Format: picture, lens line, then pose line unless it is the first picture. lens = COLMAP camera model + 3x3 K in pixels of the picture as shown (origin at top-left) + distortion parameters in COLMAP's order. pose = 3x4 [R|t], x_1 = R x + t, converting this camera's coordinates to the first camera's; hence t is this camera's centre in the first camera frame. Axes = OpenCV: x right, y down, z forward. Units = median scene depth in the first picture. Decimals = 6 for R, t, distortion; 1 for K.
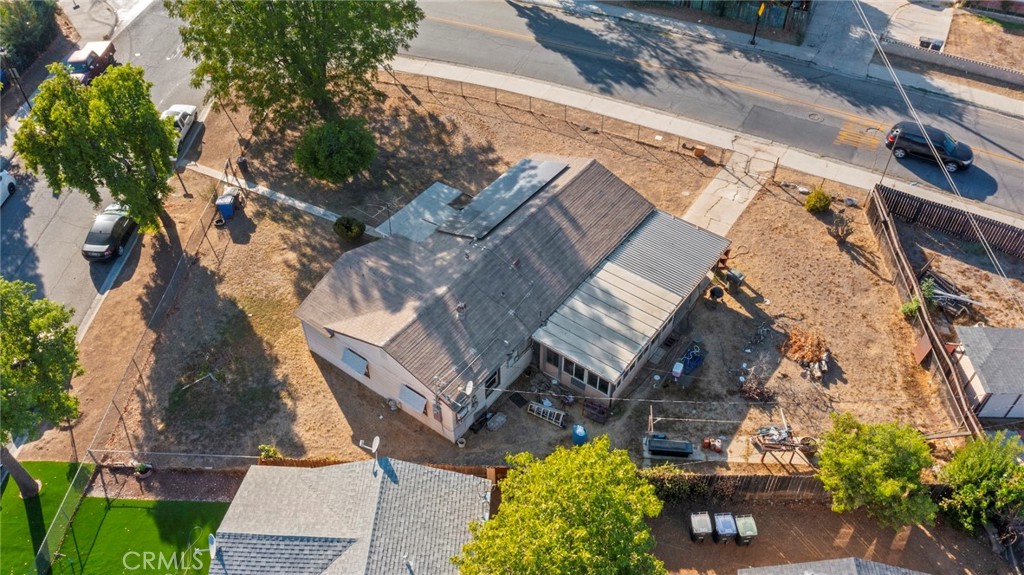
lens RADIAL K [[805.7, 0, 509.4], [0, 805.7, 283.4], [0, 0, 1]] dist [-0.013533, 0.001826]
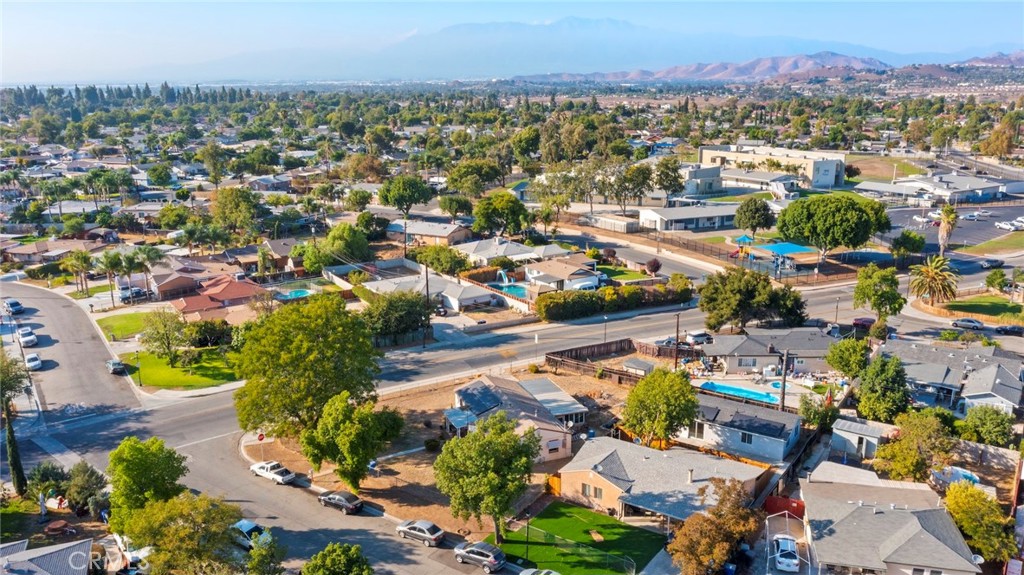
lens RADIAL K [[805.7, 0, 509.4], [0, 805.7, 283.4], [0, 0, 1]] dist [-0.013533, 0.001826]
pose [[0.524778, -0.206162, 0.825896, -1.625989], [0.602483, 0.775365, -0.189272, 0.112770], [-0.601350, 0.596914, 0.531104, -0.384376]]
